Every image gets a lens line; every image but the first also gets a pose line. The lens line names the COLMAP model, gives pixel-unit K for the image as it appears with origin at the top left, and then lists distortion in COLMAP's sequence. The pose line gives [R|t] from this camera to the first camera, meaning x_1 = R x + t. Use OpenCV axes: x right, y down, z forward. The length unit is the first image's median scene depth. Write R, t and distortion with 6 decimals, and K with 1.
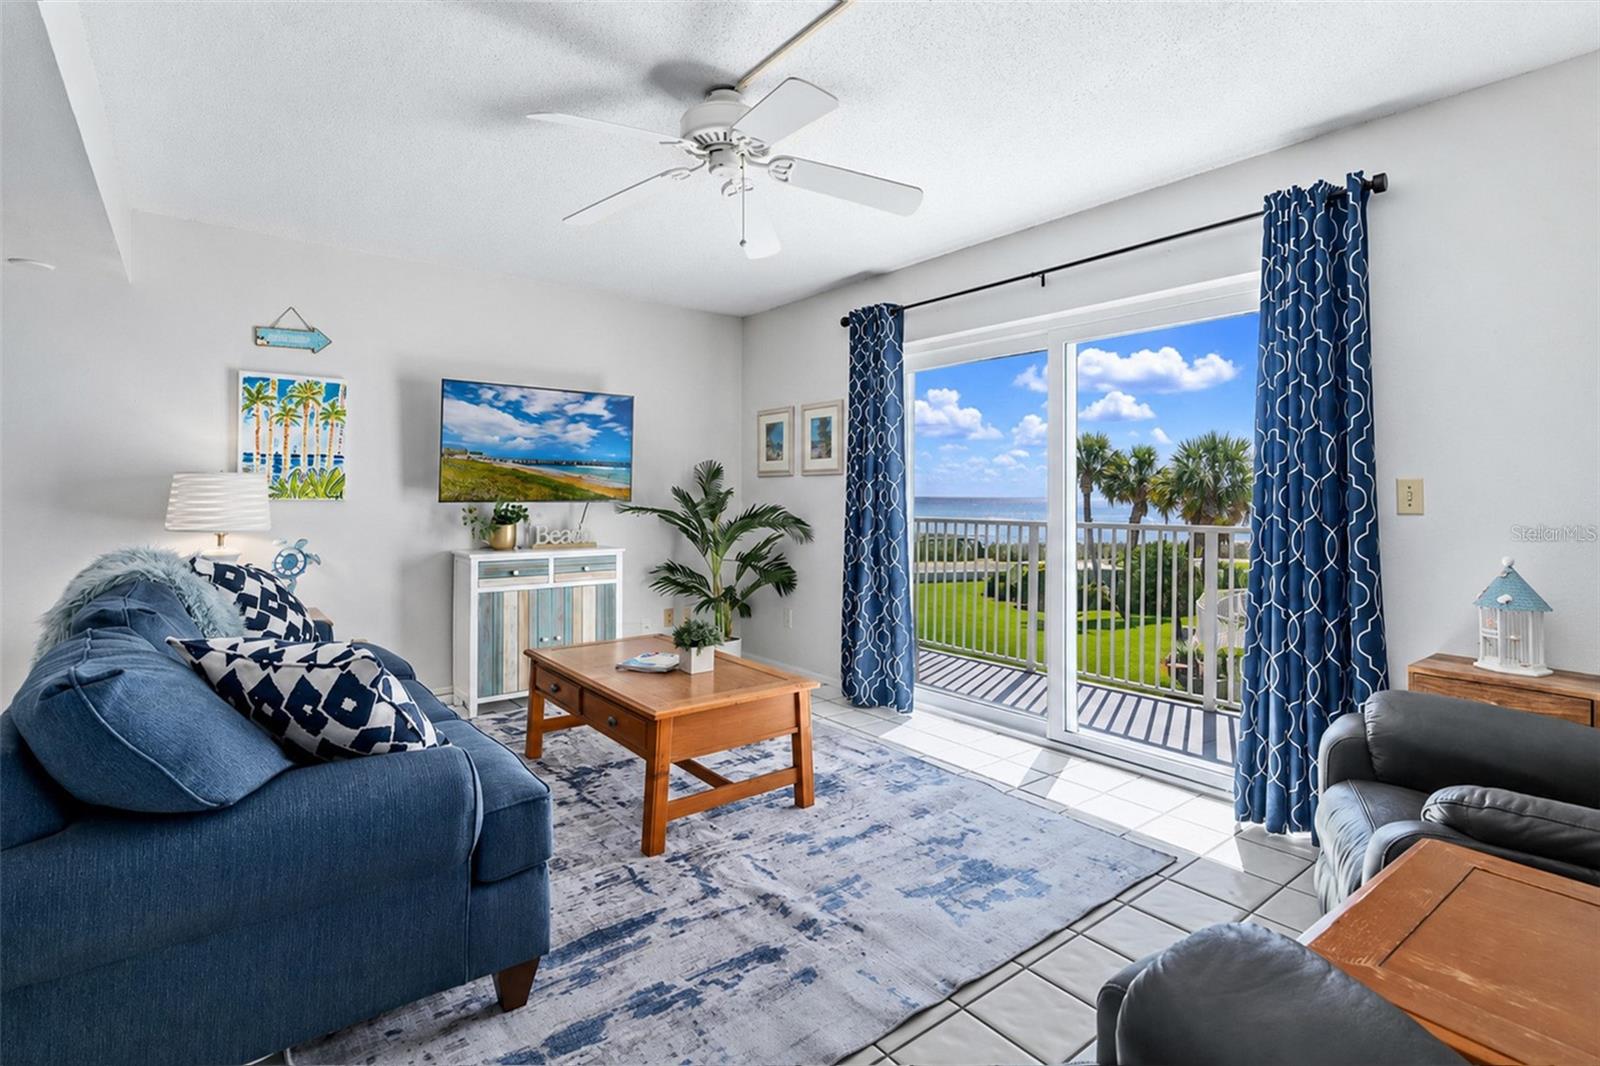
lens RADIAL K [[792.0, 0, 814.3], [0, 792.0, 485.3], [0, 0, 1]] dist [-0.007234, -0.000764]
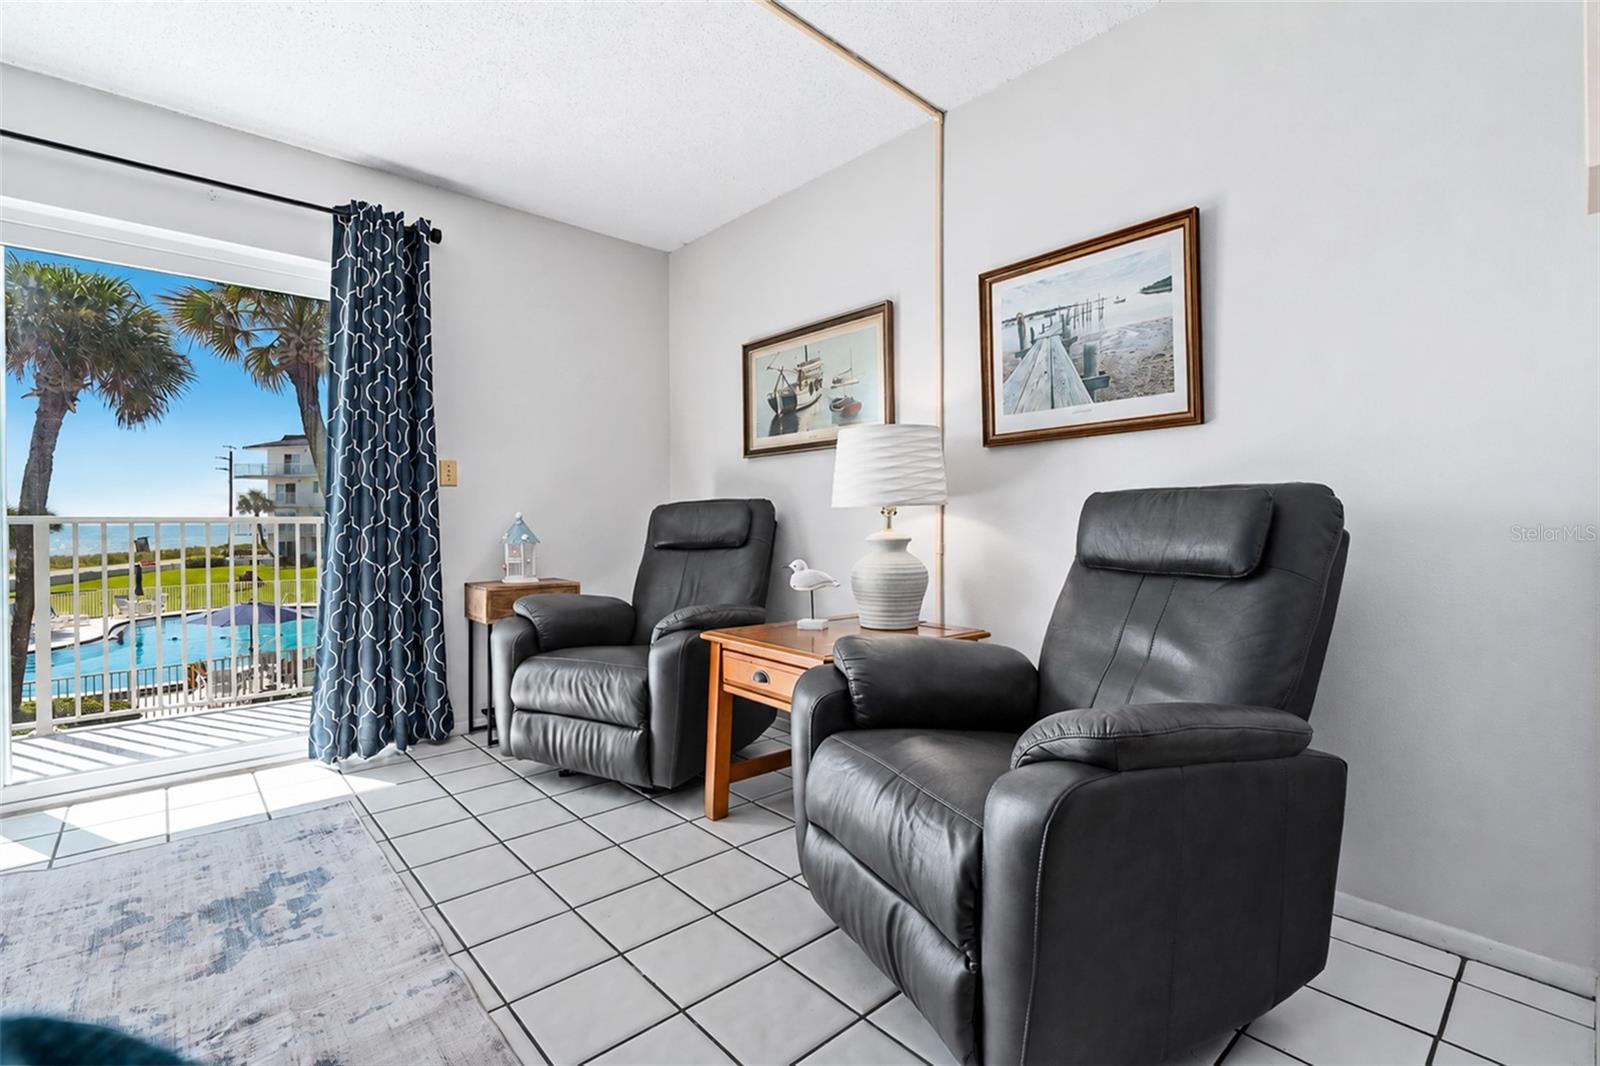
lens RADIAL K [[724.2, 0, 802.7], [0, 724.2, 517.8], [0, 0, 1]] dist [-0.009094, 0.004500]
pose [[-0.035888, 0.000944, 0.999355, -0.356318], [-0.009301, 0.999956, -0.001278, 0.059923], [-0.999313, -0.009341, -0.035877, 0.304576]]
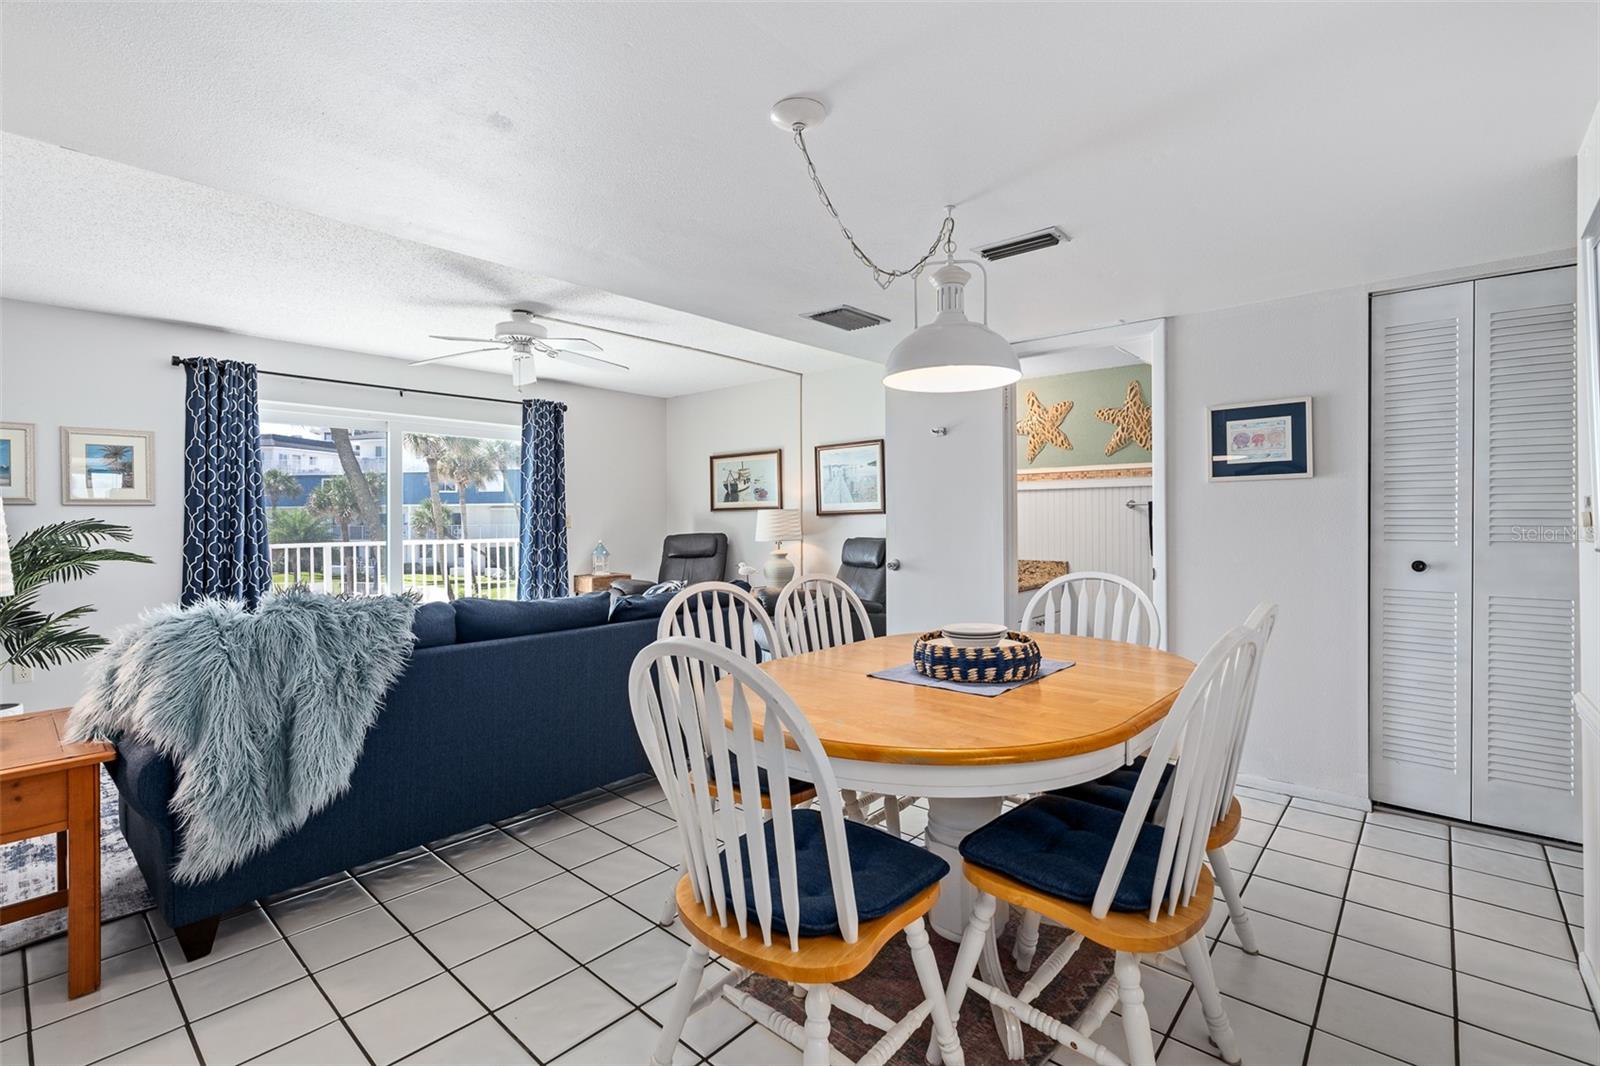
lens RADIAL K [[724.2, 0, 802.9], [0, 724.2, 511.2], [0, 0, 1]] dist [-0.009094, 0.004500]
pose [[-0.149277, 0.009070, 0.988754, -1.330127], [-0.005841, 0.999932, -0.010055, -0.002533], [-0.988778, -0.007276, -0.149214, 0.392681]]
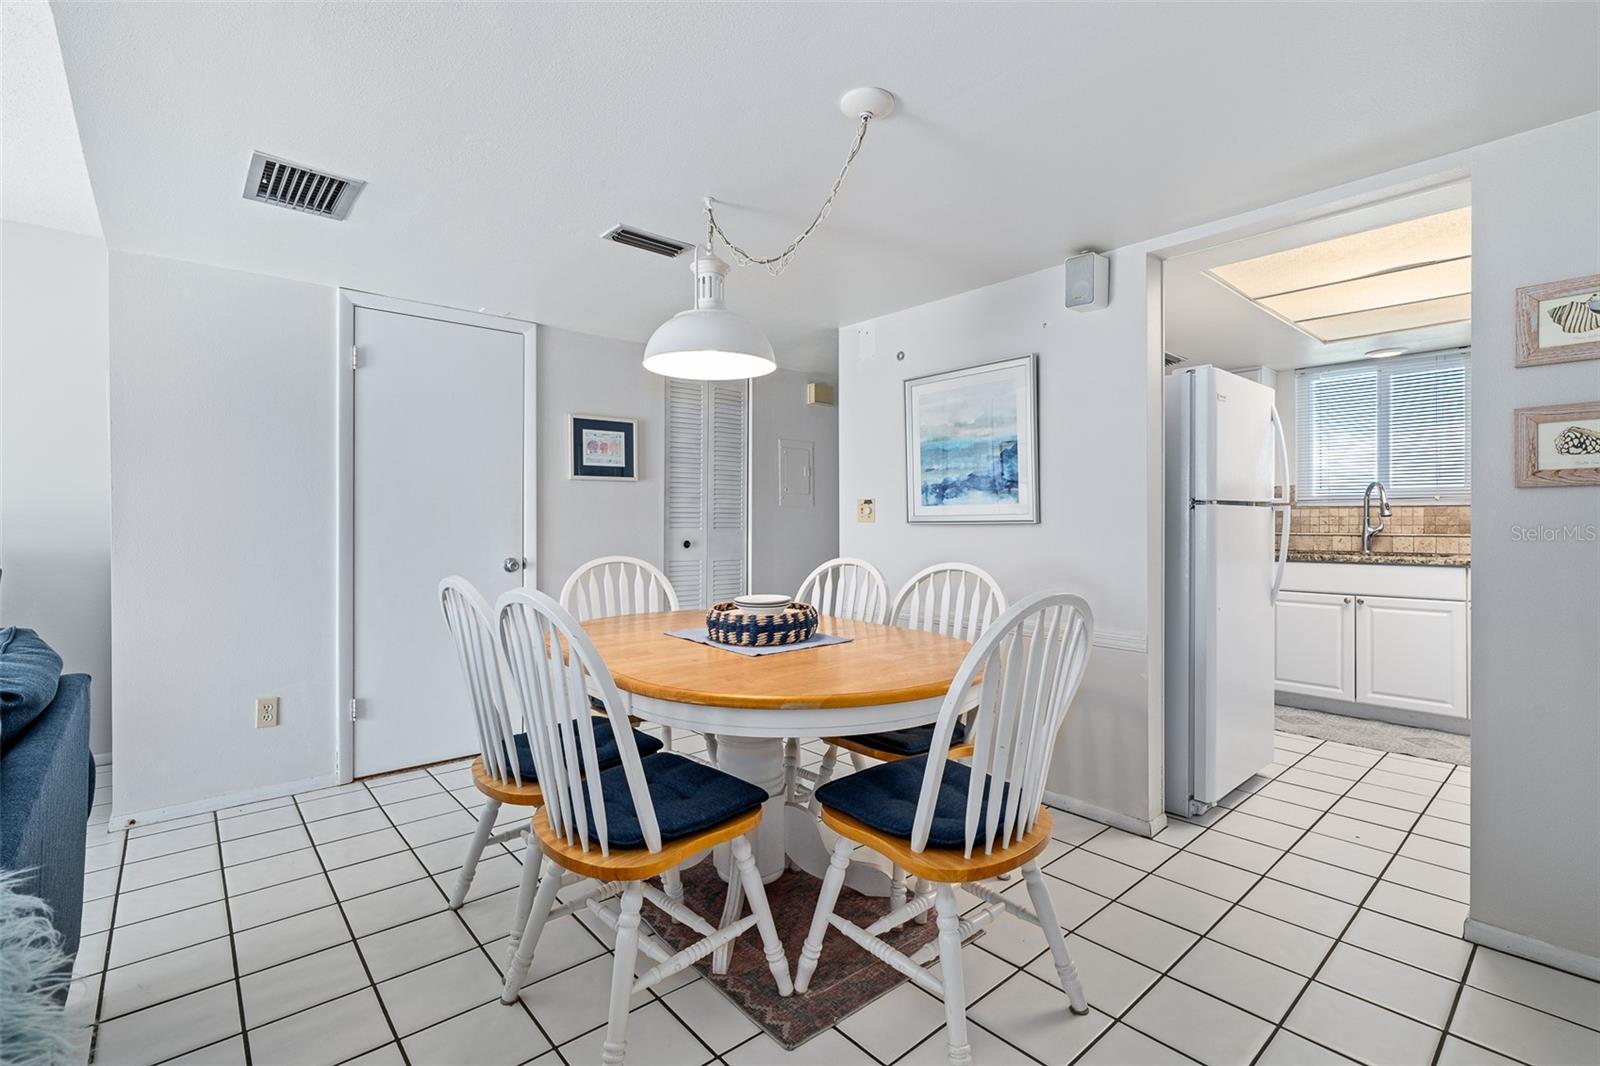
lens RADIAL K [[724.2, 0, 802.3], [0, 724.2, 530.6], [0, 0, 1]] dist [-0.009094, 0.004500]
pose [[-0.999614, 0.000315, -0.027788, -0.826041], [0.000252, 0.999997, 0.002256, 0.019805], [0.027789, 0.002248, -0.999611, 0.796454]]
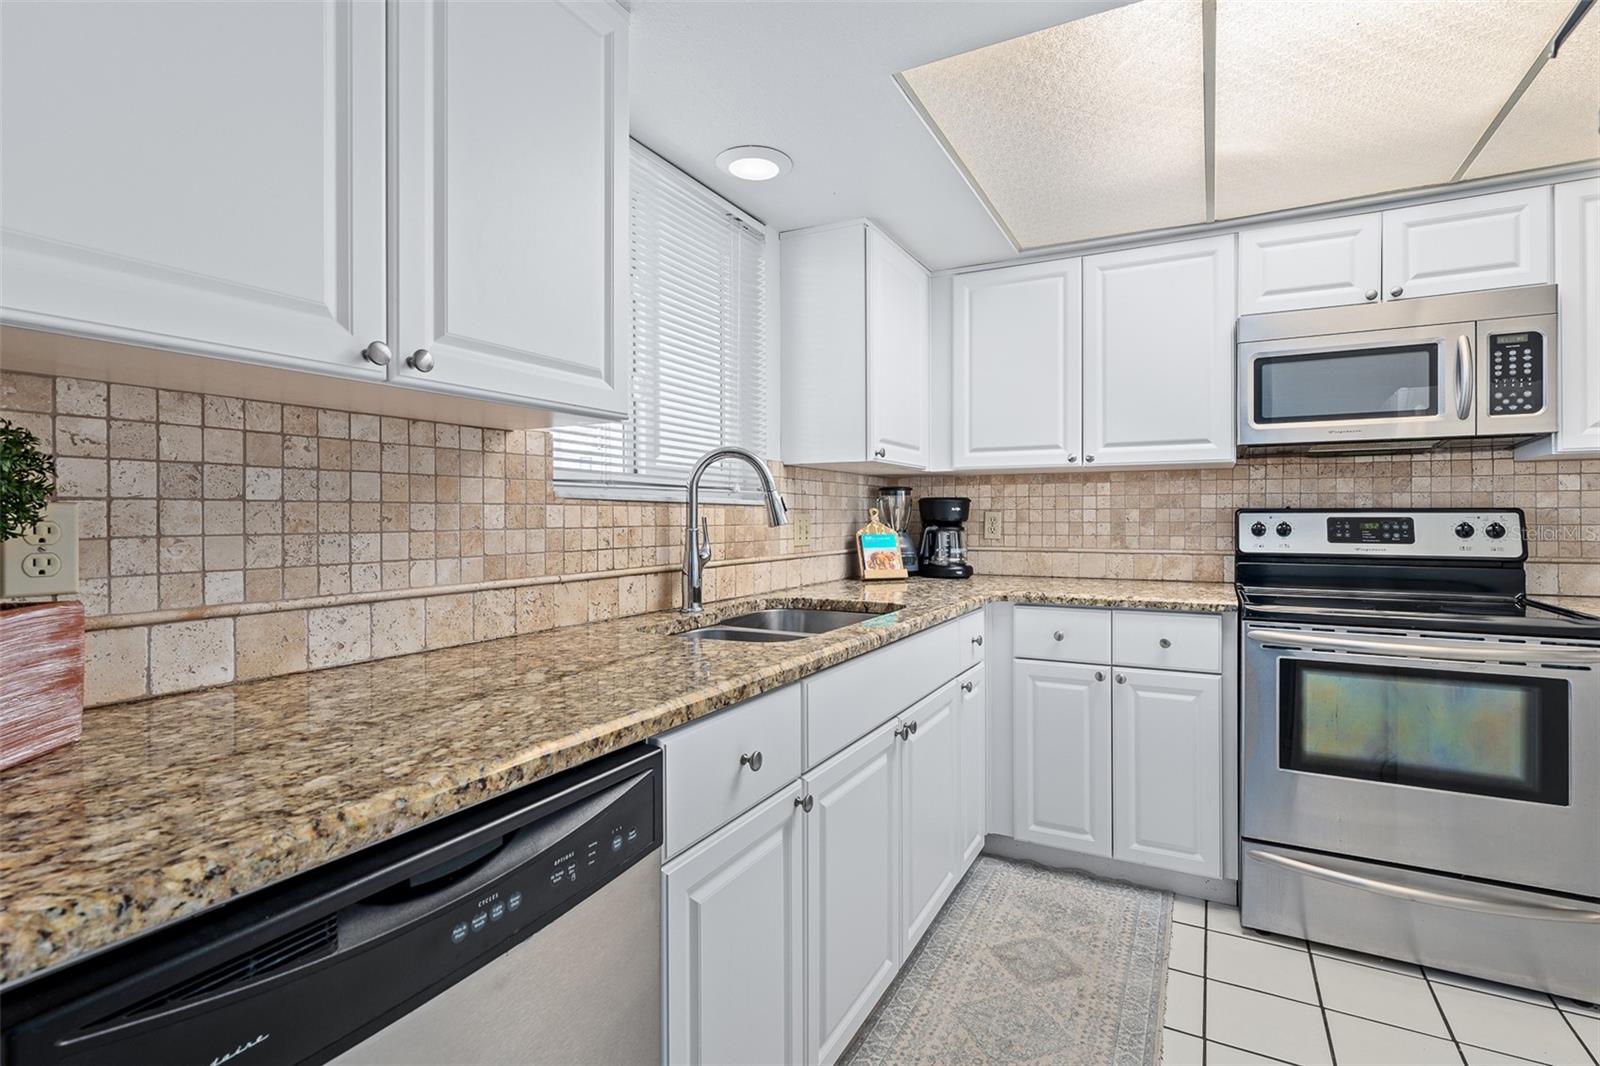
lens RADIAL K [[724.2, 0, 807.8], [0, 724.2, 516.8], [0, 0, 1]] dist [-0.009094, 0.004500]
pose [[0.371031, -0.004372, -0.928610, -1.293862], [0.010930, 0.999940, -0.000341, -0.006272], [0.928556, -0.010023, 0.371056, -0.490461]]
